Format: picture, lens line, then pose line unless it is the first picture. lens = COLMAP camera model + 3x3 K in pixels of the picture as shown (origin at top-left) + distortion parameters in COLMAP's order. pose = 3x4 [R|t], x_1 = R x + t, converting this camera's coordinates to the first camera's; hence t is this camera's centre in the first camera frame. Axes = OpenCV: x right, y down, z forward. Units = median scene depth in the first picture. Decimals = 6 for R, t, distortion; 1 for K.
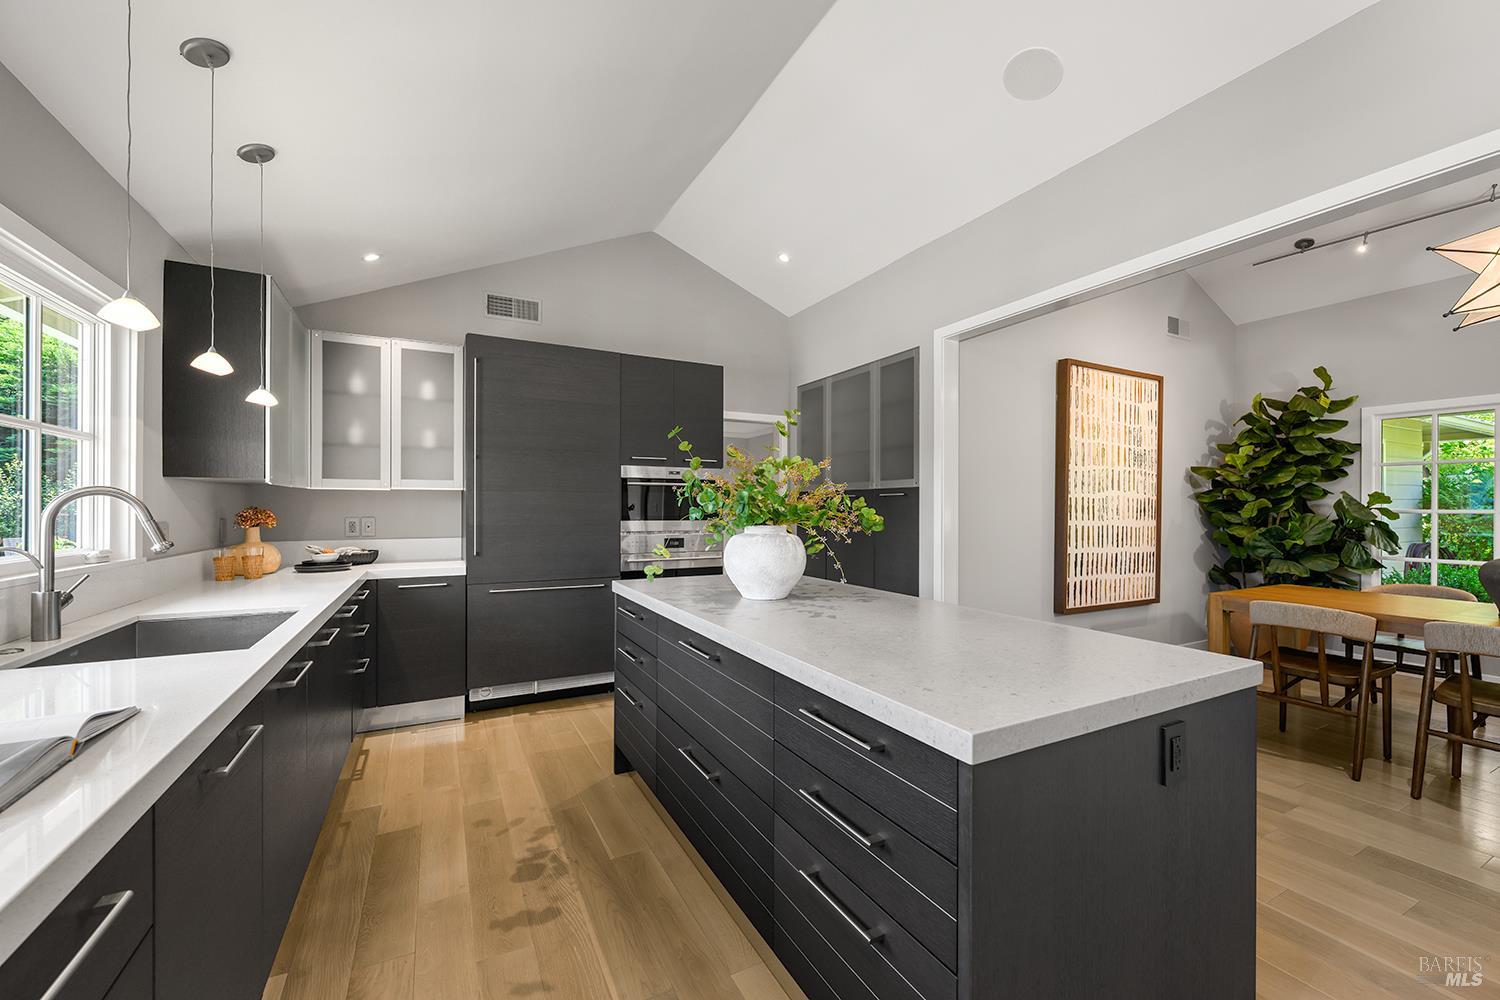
lens RADIAL K [[593.9, 0, 754.4], [0, 593.9, 508.7], [0, 0, 1]] dist [-0.001408, 0.000066]
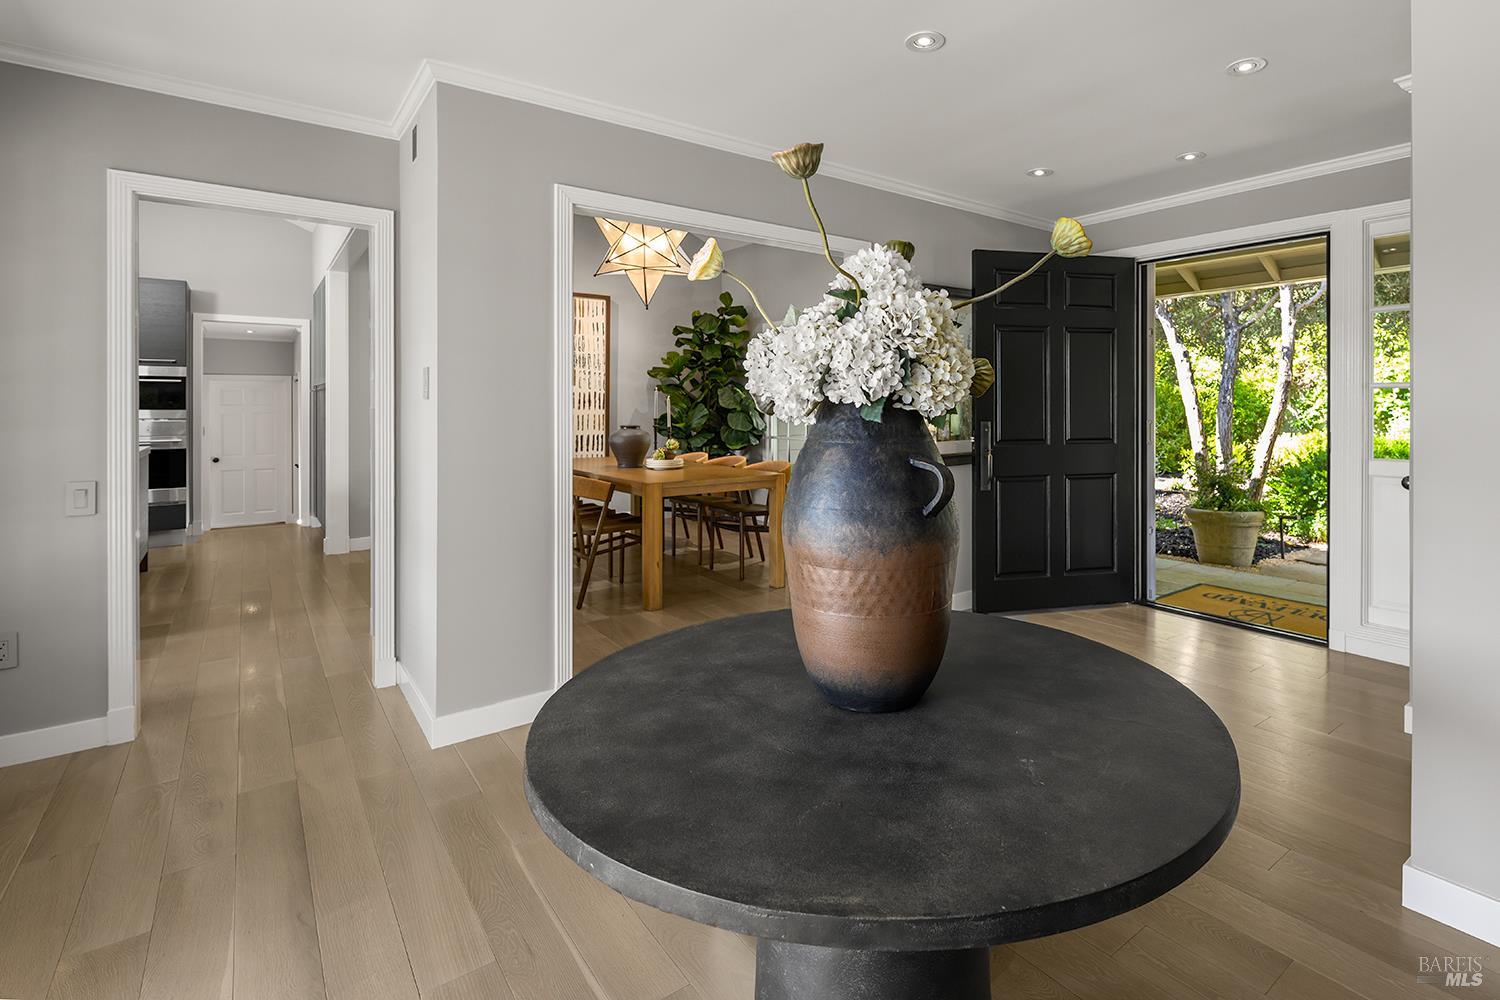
lens RADIAL K [[725.1, 0, 810.9], [0, 725.1, 401.2], [0, 0, 1]] dist [0.005767, 0.000776]
pose [[0.985321, -0.001232, 0.170706, 0.907572], [0.002618, 0.999965, -0.007892, 0.015769], [-0.170690, 0.008223, 0.985290, -0.643099]]
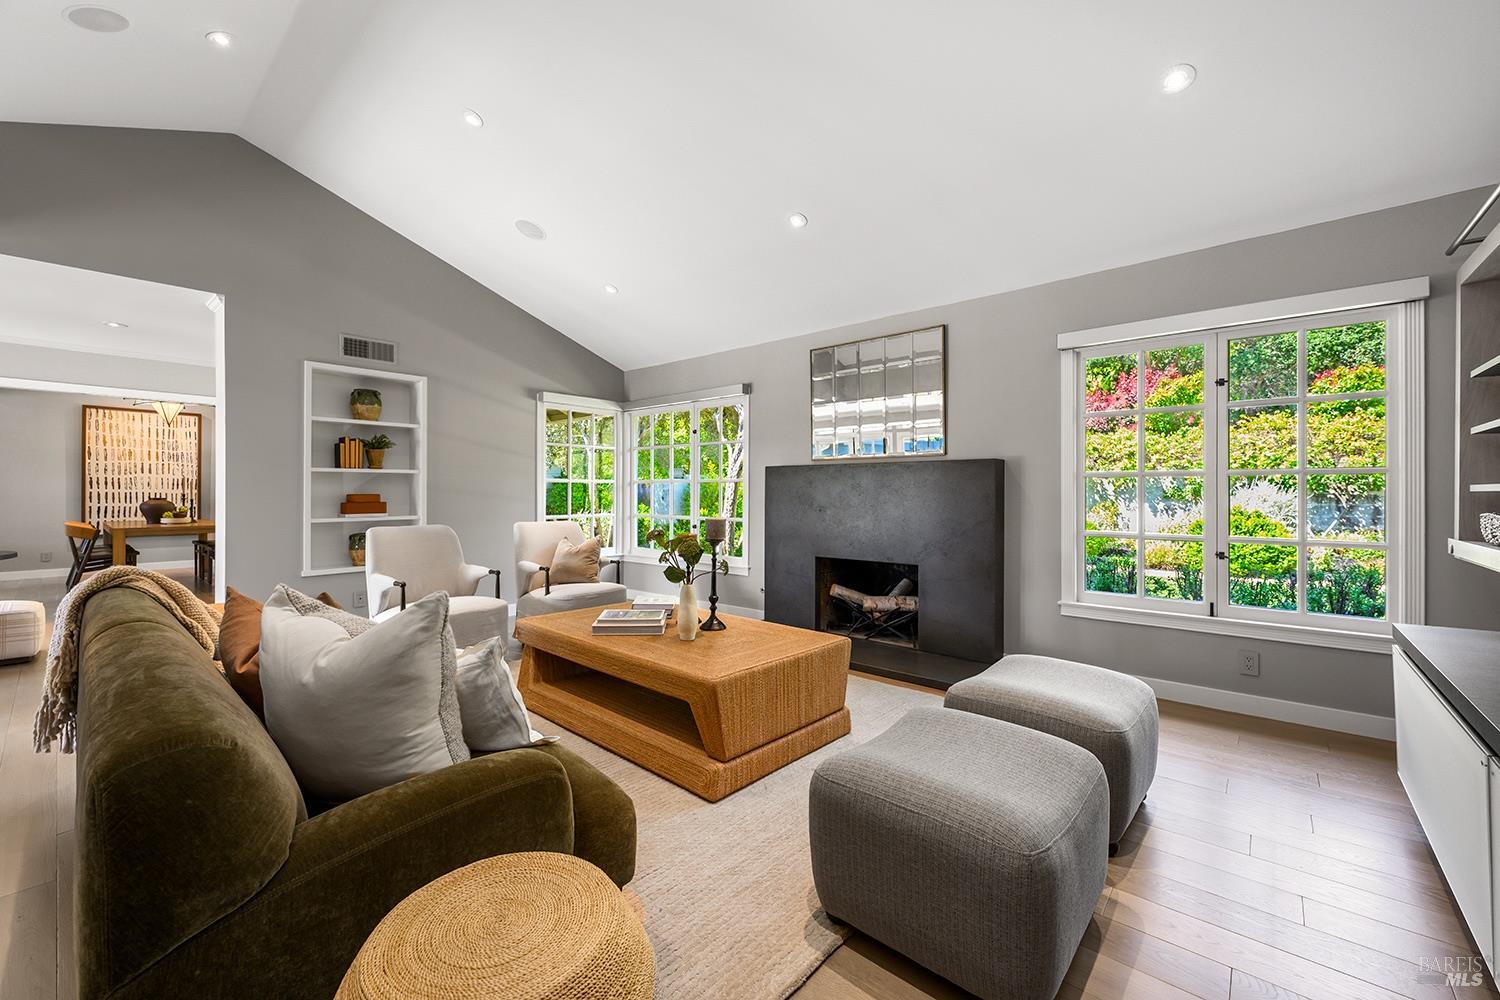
lens RADIAL K [[593.9, 0, 745.1], [0, 593.9, 494.8], [0, 0, 1]] dist [-0.001408, 0.000066]
pose [[0.933861, -0.001317, 0.357635, 1.749428], [0.002116, 0.999996, -0.001843, 0.045021], [-0.357631, 0.002478, 0.933860, -1.487575]]
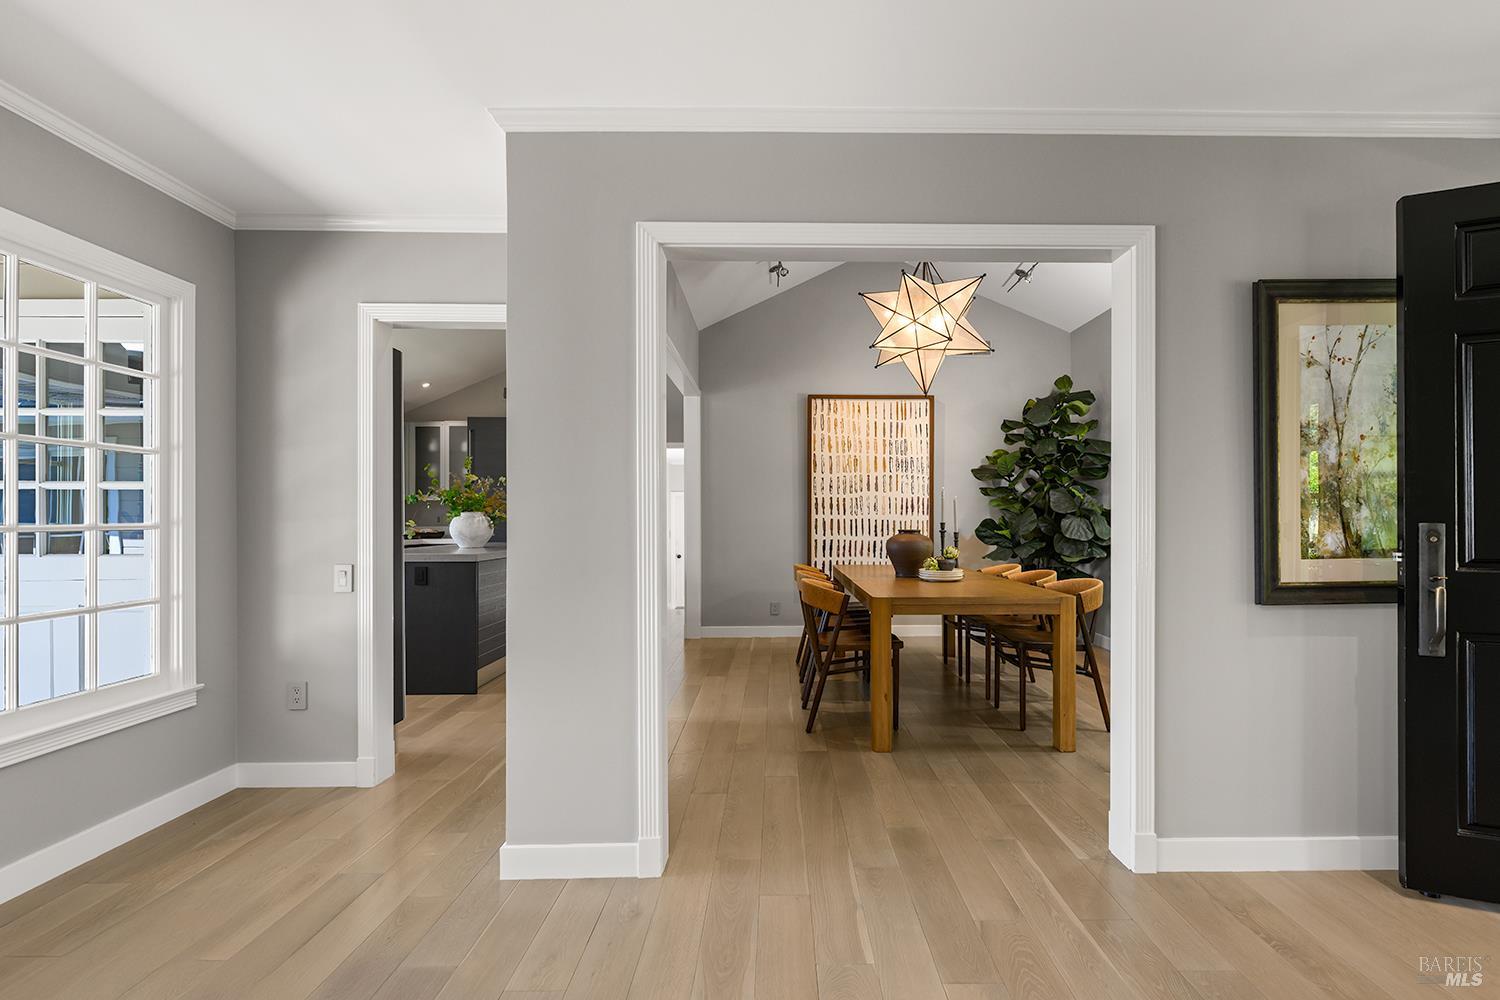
lens RADIAL K [[668.0, 0, 786.1], [0, 668.0, 515.4], [0, 0, 1]] dist [0.002020, -0.000054]
pose [[0.893184, -0.005521, -0.449658, 1.101242], [0.001971, 0.999963, -0.008364, 0.032339], [0.449687, 0.006585, 0.893162, -0.360611]]
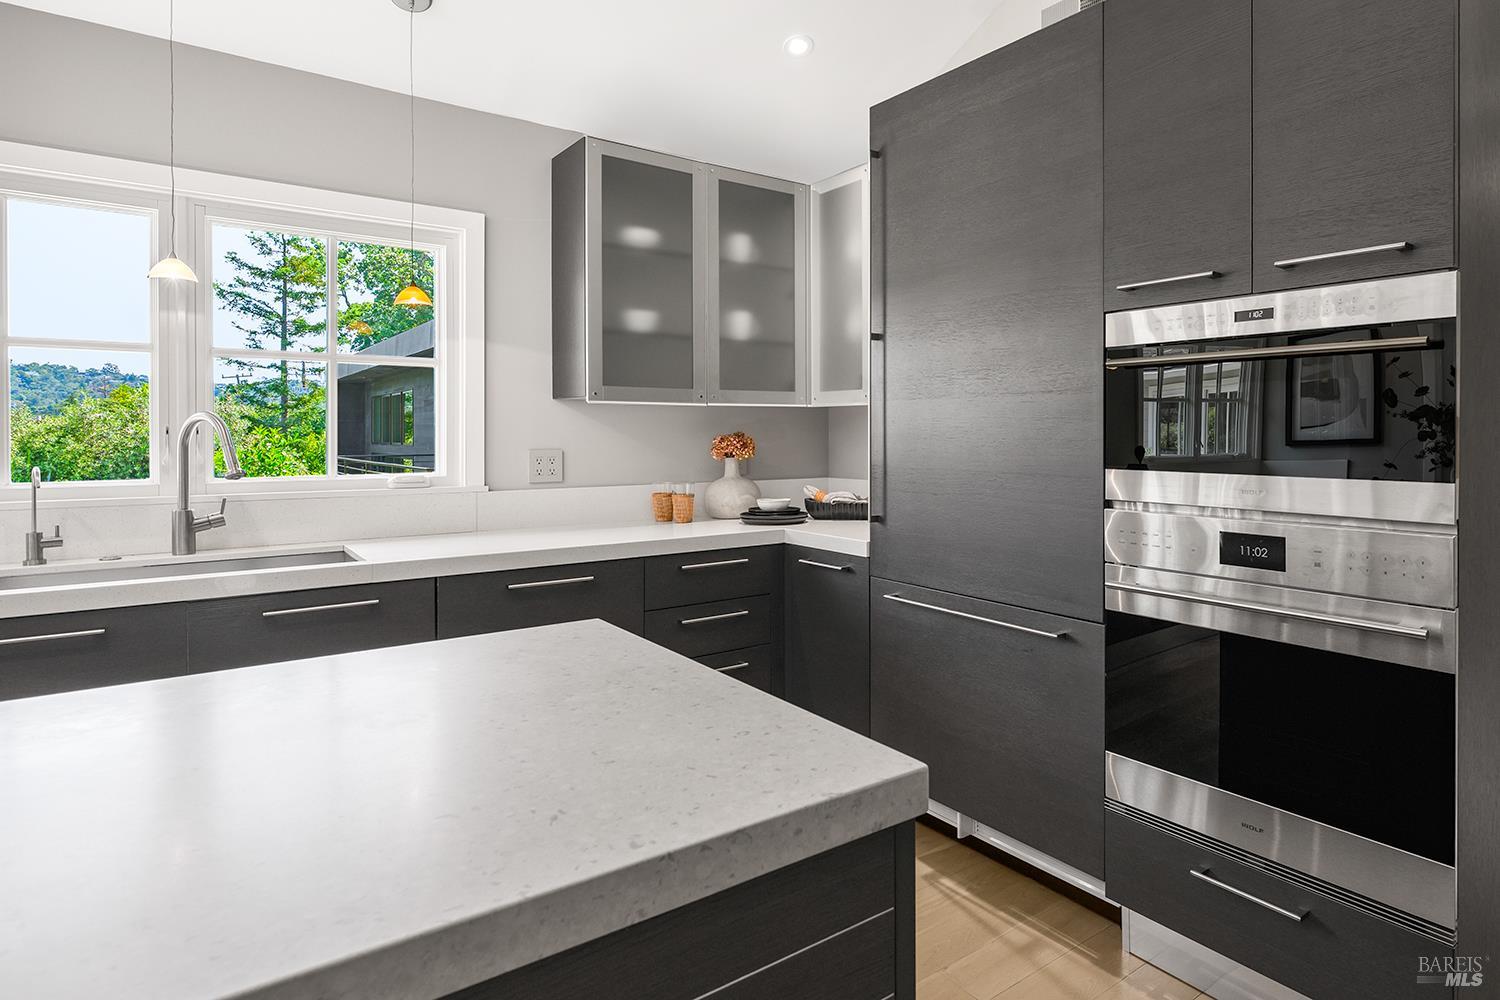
lens RADIAL K [[860.7, 0, 930.5], [0, 860.7, 437.6], [0, 0, 1]] dist [-0.001841, -0.000526]
pose [[0.233444, 0.002343, -0.972367, 0.227699], [-0.003222, 0.999993, 0.001636, 0.000781], [0.972365, 0.002751, 0.233450, 0.687914]]
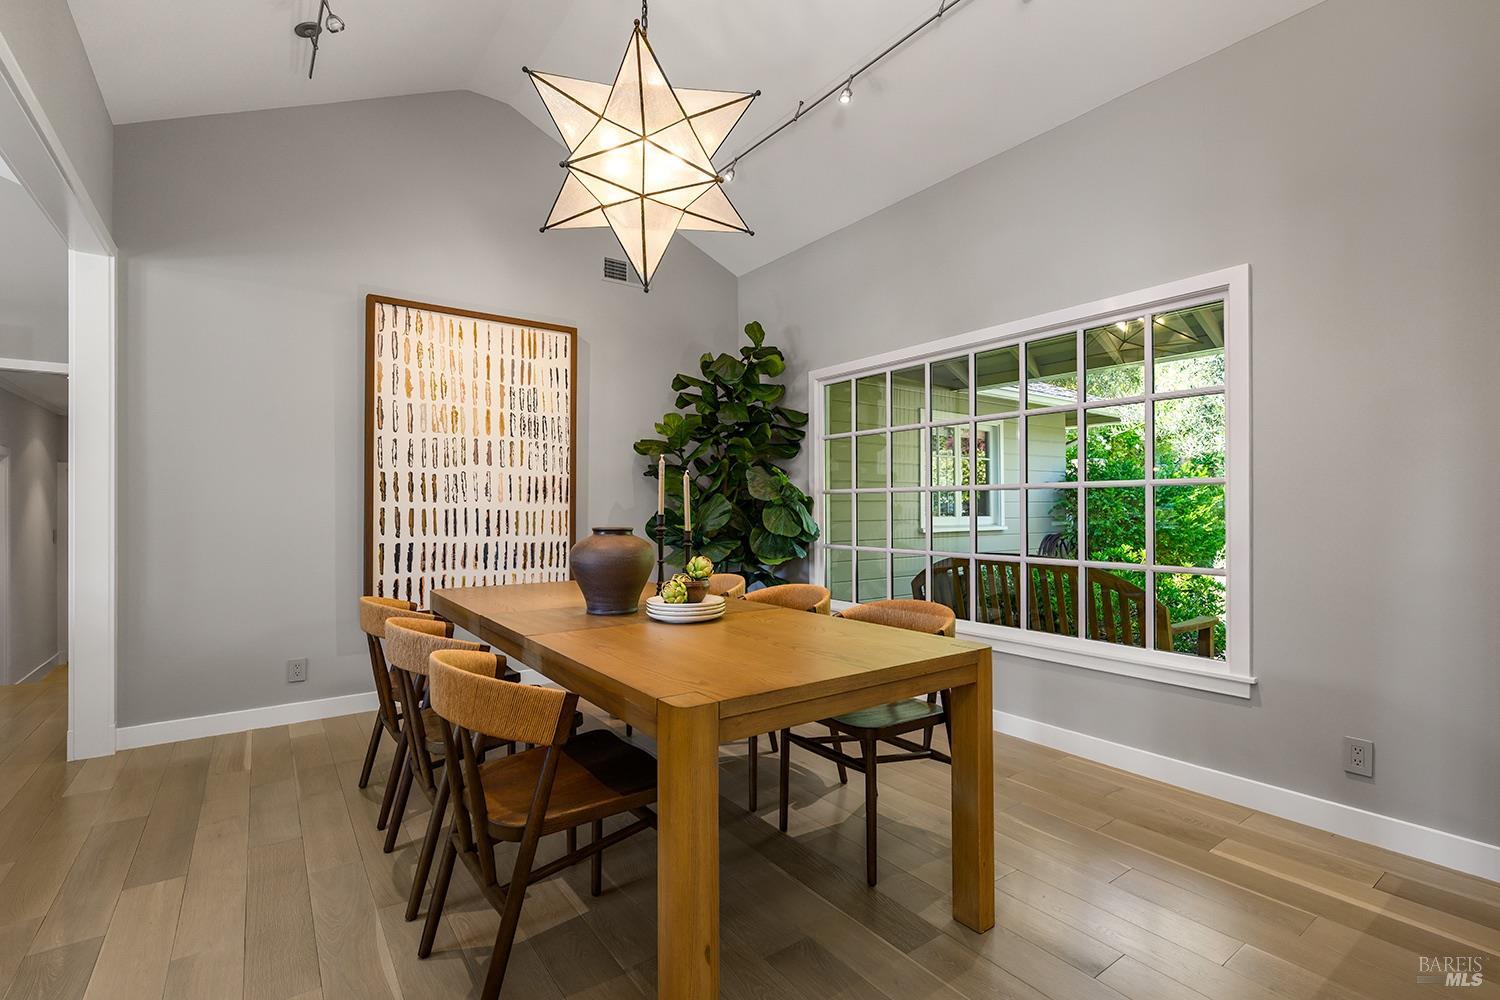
lens RADIAL K [[672.8, 0, 750.6], [0, 672.8, 505.3], [0, 0, 1]] dist [-0.008163, 0.000912]
pose [[0.989223, -0.002338, 0.146400, 0.846840], [0.003090, 0.999983, -0.004906, 0.029493], [-0.146386, 0.005306, 0.989213, 0.049104]]
